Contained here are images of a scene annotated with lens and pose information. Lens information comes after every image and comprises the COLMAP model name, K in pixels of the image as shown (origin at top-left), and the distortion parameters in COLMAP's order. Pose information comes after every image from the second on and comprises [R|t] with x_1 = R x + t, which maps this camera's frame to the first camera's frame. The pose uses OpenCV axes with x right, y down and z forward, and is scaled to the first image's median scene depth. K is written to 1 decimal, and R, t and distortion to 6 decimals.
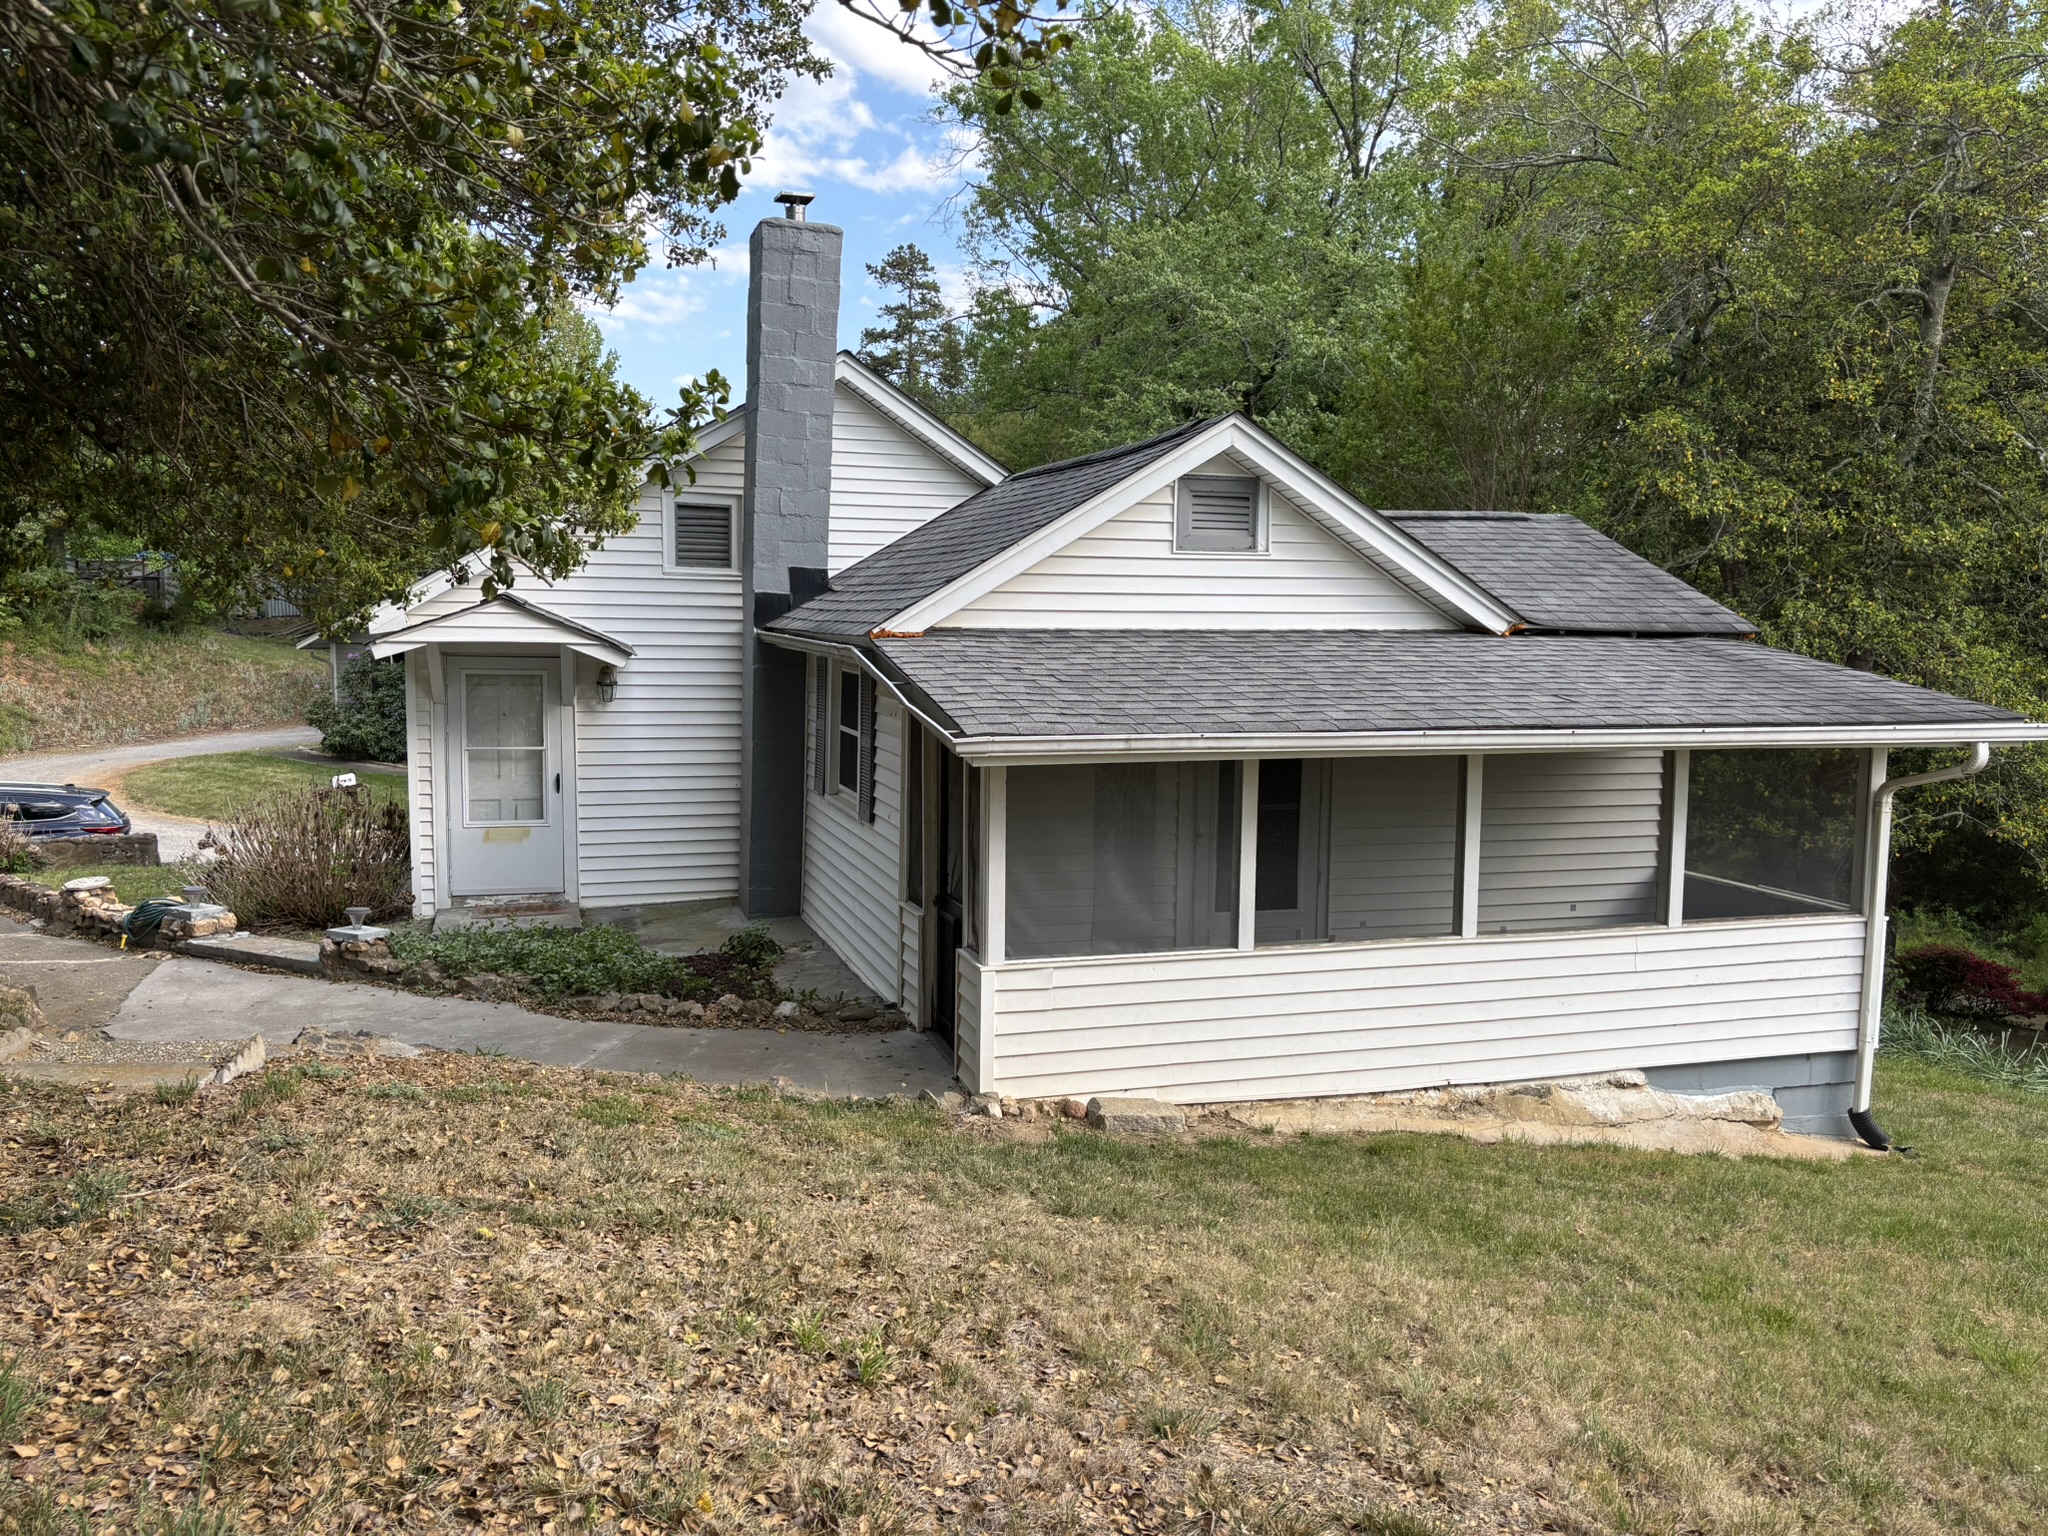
lens RADIAL K [[1551.5, 0, 1015.8], [0, 1551.5, 769.4], [0, 0, 1]] dist [0.044807, -0.018536]
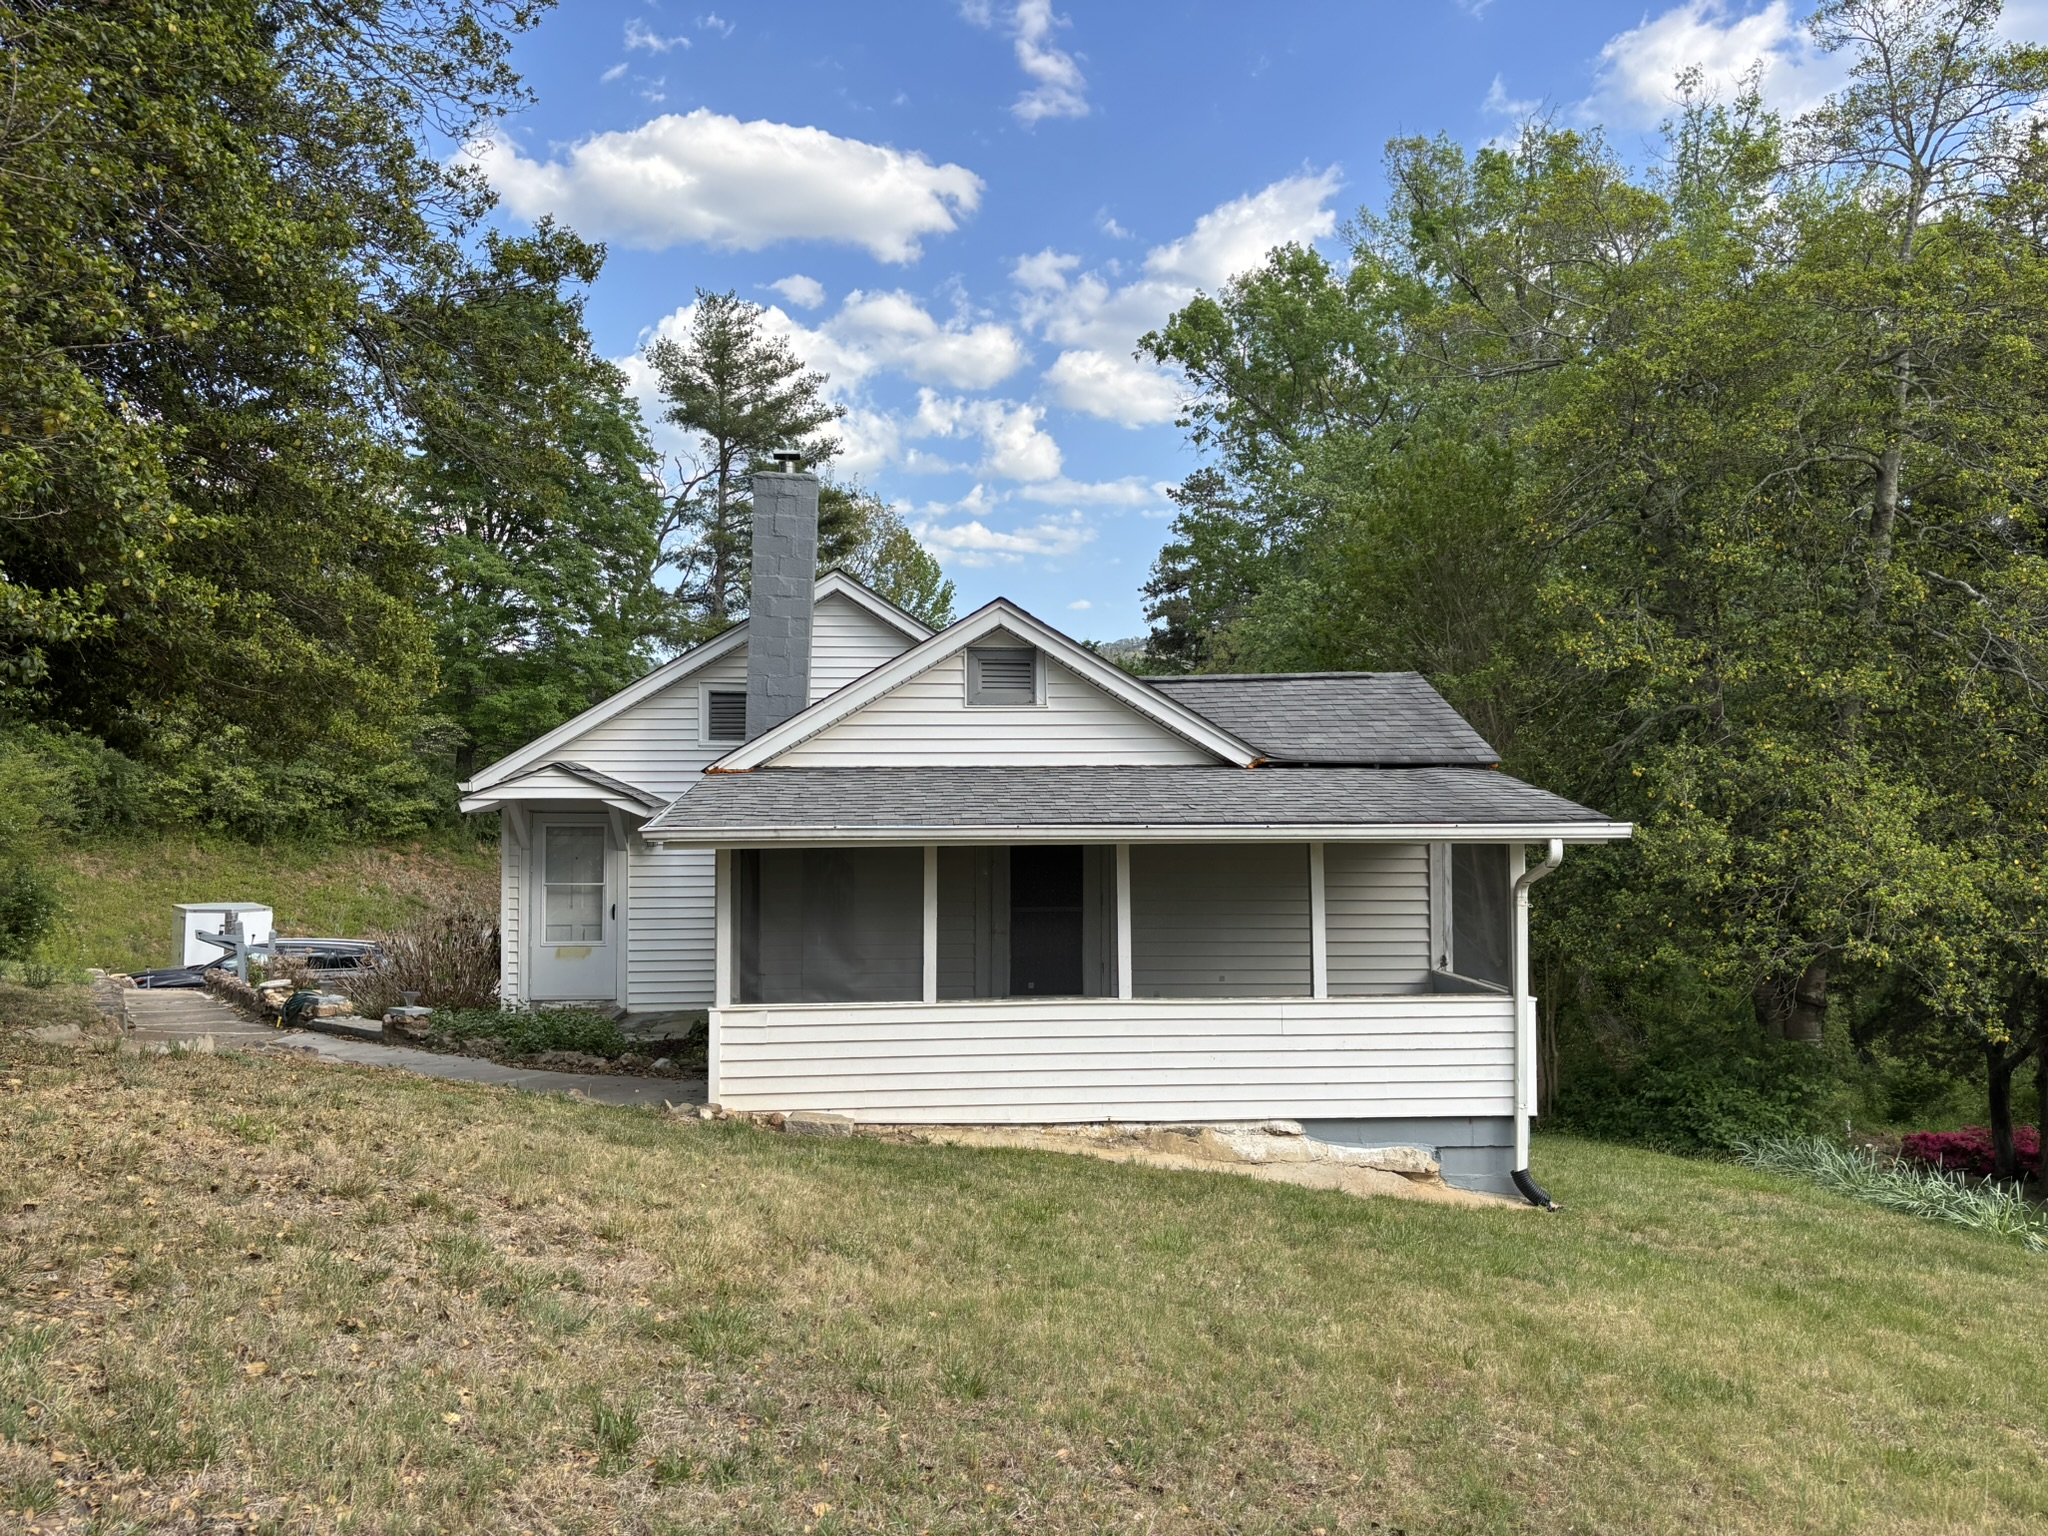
lens RADIAL K [[1551.5, 0, 1031.2], [0, 1551.5, 768.0], [0, 0, 1]] dist [0.044807, -0.018536]
pose [[0.970462, -0.025121, -0.239943, 0.446960], [-0.007441, 0.990974, -0.133847, 0.078042], [0.241139, 0.131679, 0.961516, -0.198333]]
